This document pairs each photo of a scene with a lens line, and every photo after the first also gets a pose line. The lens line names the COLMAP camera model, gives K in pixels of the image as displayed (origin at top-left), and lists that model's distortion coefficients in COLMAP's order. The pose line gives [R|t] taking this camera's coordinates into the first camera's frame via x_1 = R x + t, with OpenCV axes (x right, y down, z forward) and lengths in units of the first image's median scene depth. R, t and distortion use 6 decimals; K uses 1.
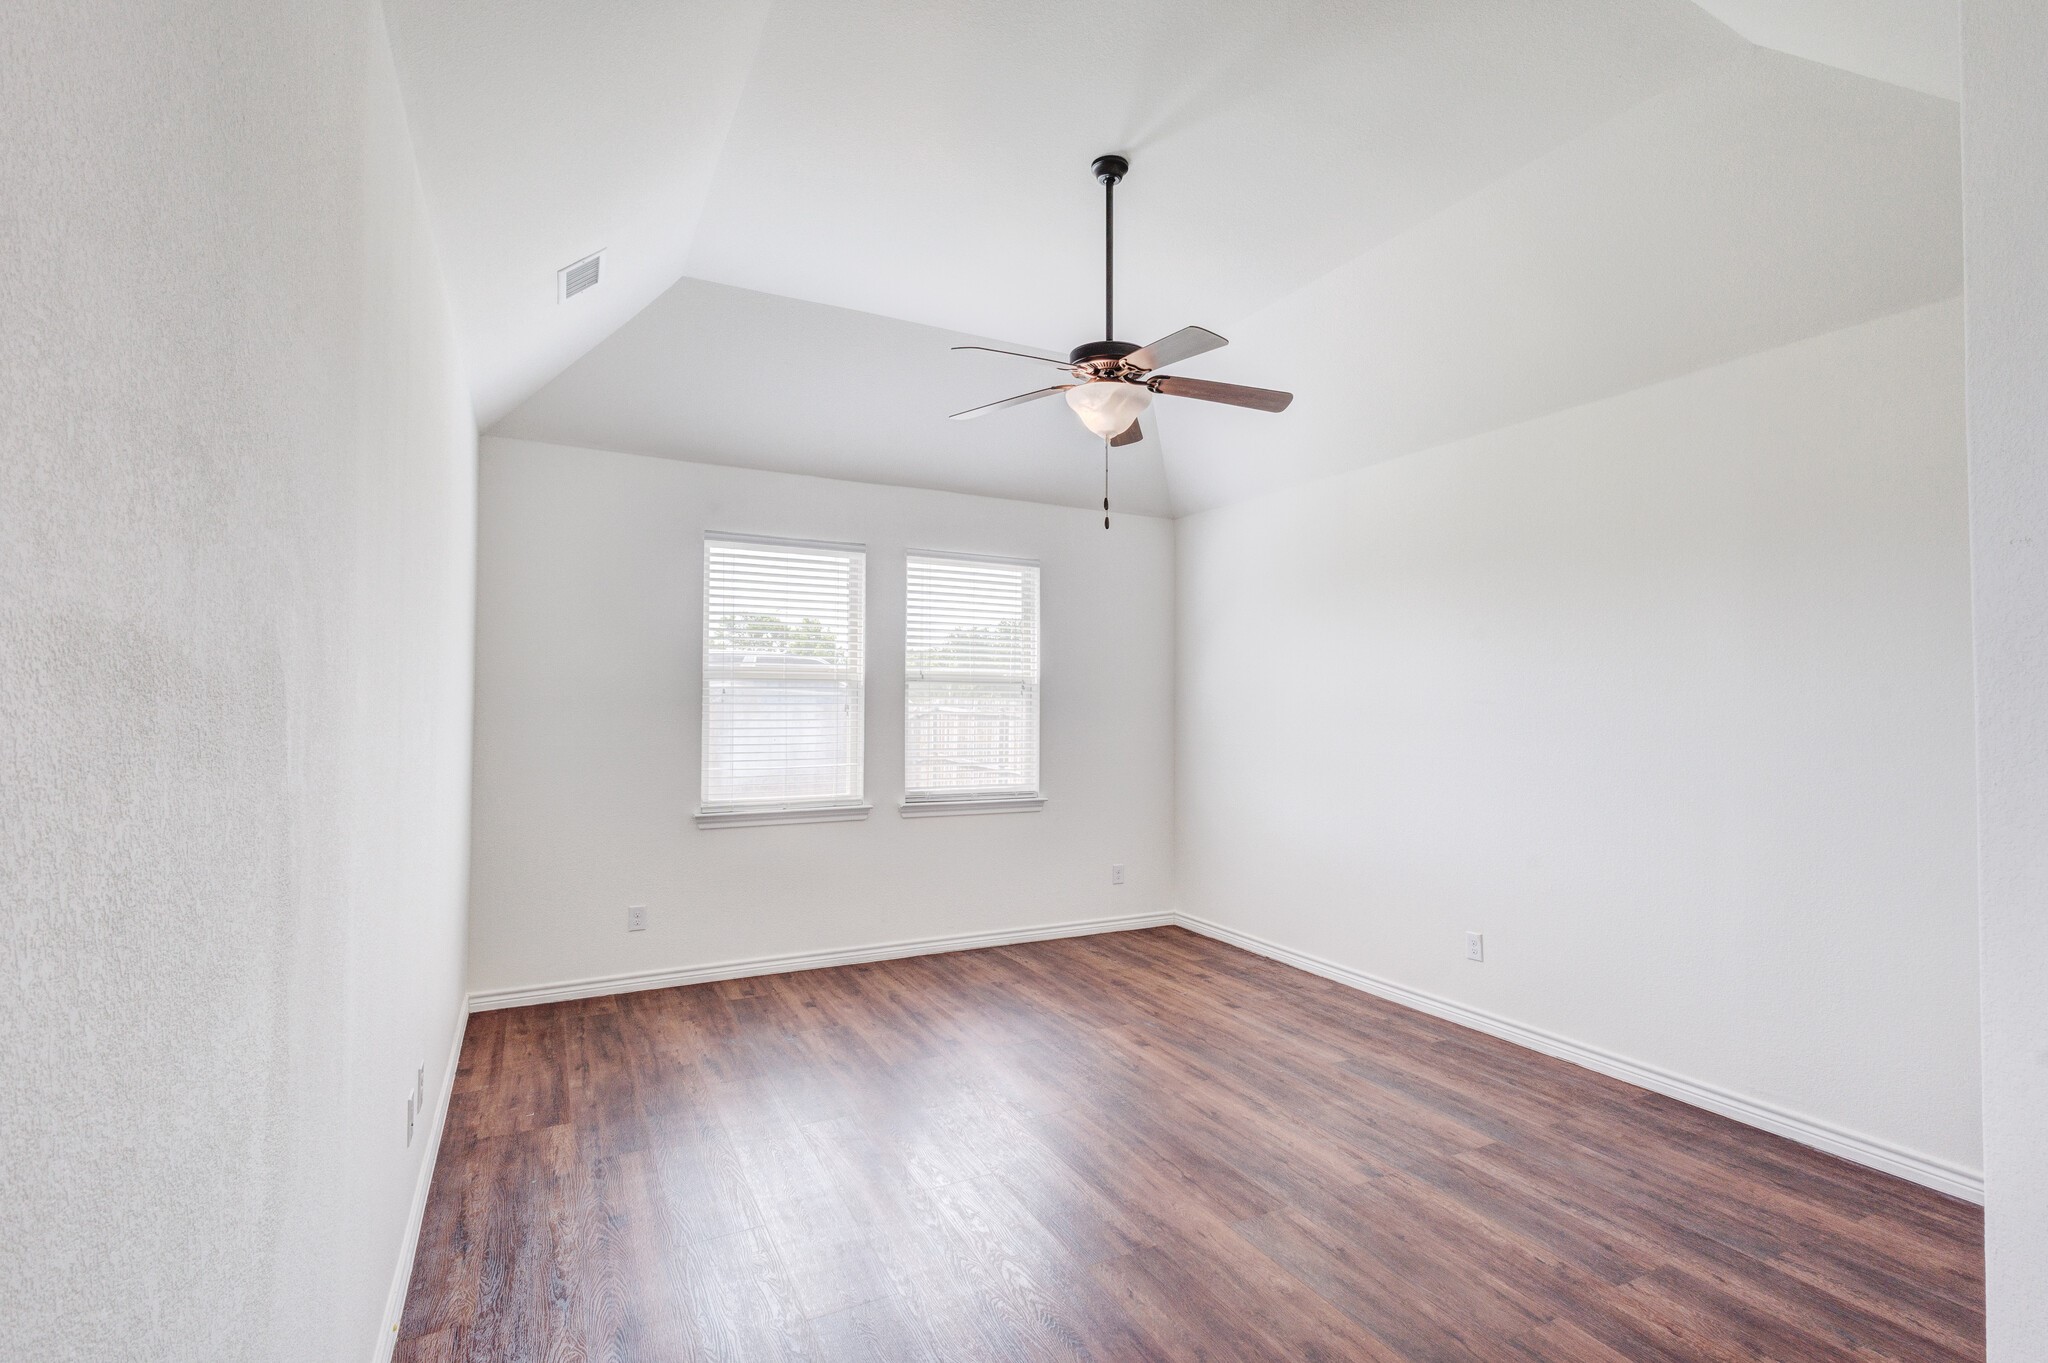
lens RADIAL K [[946.3, 0, 1027.2], [0, 946.3, 678.5], [0, 0, 1]] dist [0.012172, -0.001271]
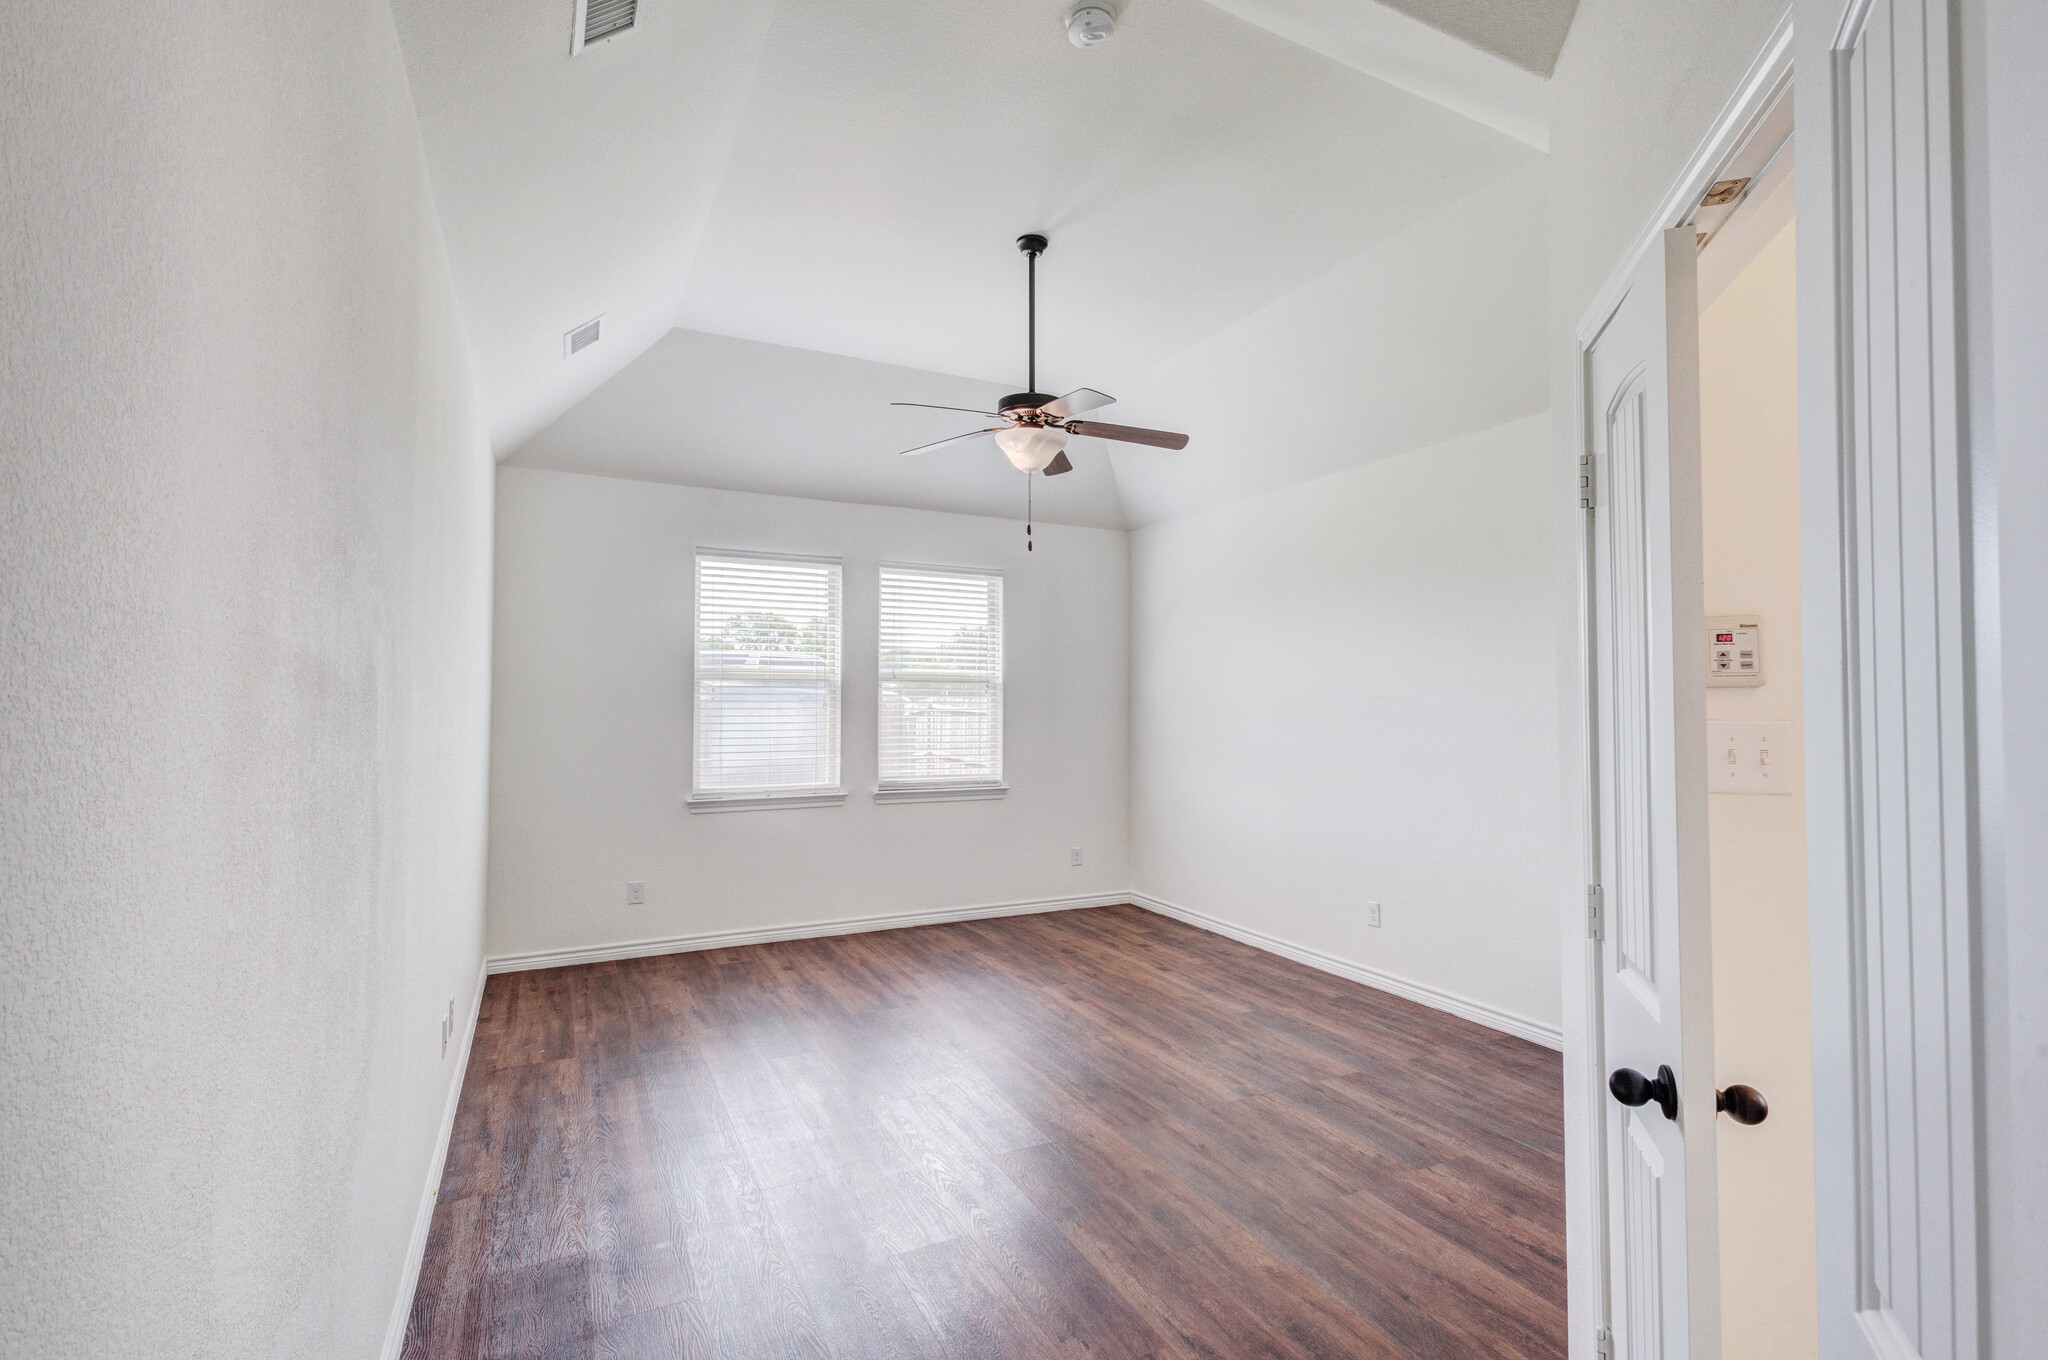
lens RADIAL K [[941.7, 0, 1025.3], [0, 941.7, 672.0], [0, 0, 1]] dist [0.014392, -0.000096]
pose [[0.999955, -0.003326, -0.008917, 0.071049], [0.003280, 0.999981, -0.005134, -0.001612], [0.008934, 0.005105, 0.999947, -0.135334]]
